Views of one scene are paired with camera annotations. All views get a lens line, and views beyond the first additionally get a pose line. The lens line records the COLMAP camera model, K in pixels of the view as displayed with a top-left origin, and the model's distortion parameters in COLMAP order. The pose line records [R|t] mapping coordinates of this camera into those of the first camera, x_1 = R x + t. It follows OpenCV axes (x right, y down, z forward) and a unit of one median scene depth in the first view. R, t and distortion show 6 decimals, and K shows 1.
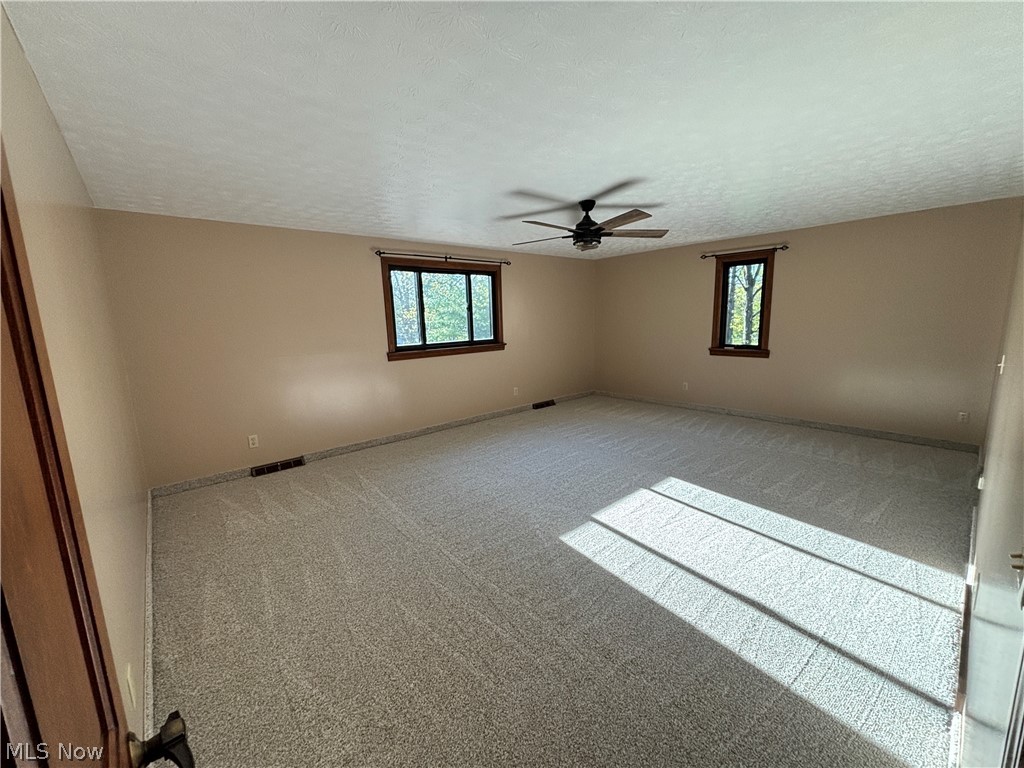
lens RADIAL K [[411.3, 0, 508.4], [0, 411.3, 384.5], [0, 0, 1]] dist [0.002614, 0.000280]
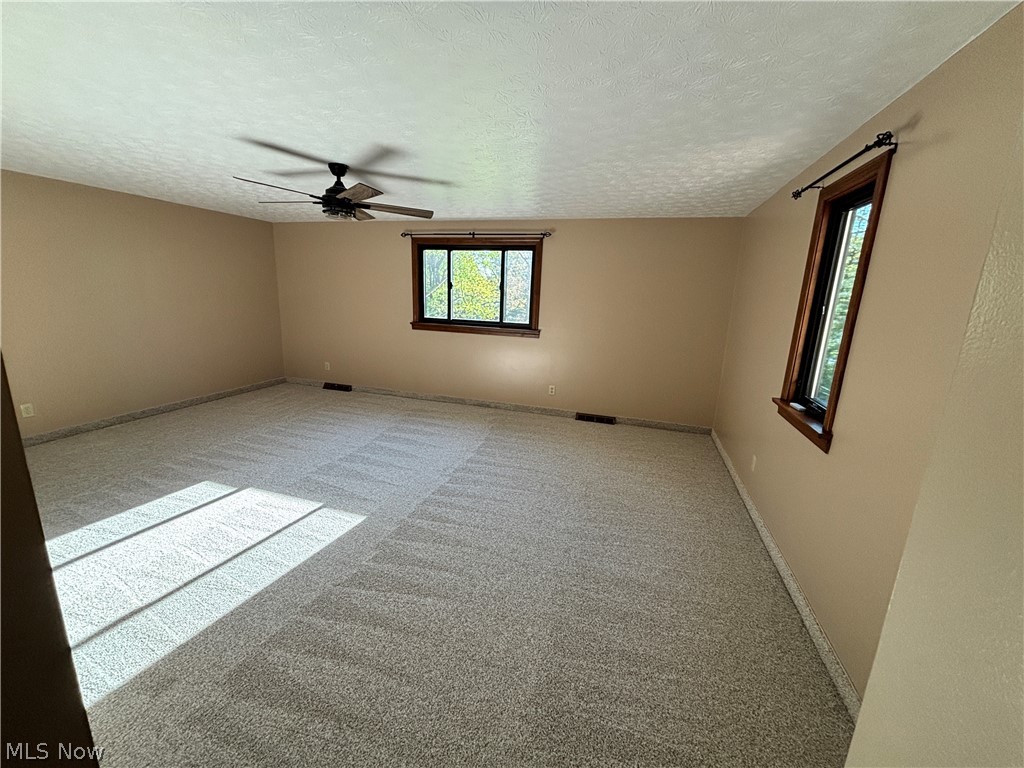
lens RADIAL K [[411.3, 0, 510.2], [0, 411.3, 382.2], [0, 0, 1]] dist [0.002614, 0.000280]
pose [[0.525576, 0.230863, -0.818824, 0.785885], [-0.192212, 0.969813, 0.150058, -0.128849], [0.828749, 0.078521, 0.554085, 0.556551]]
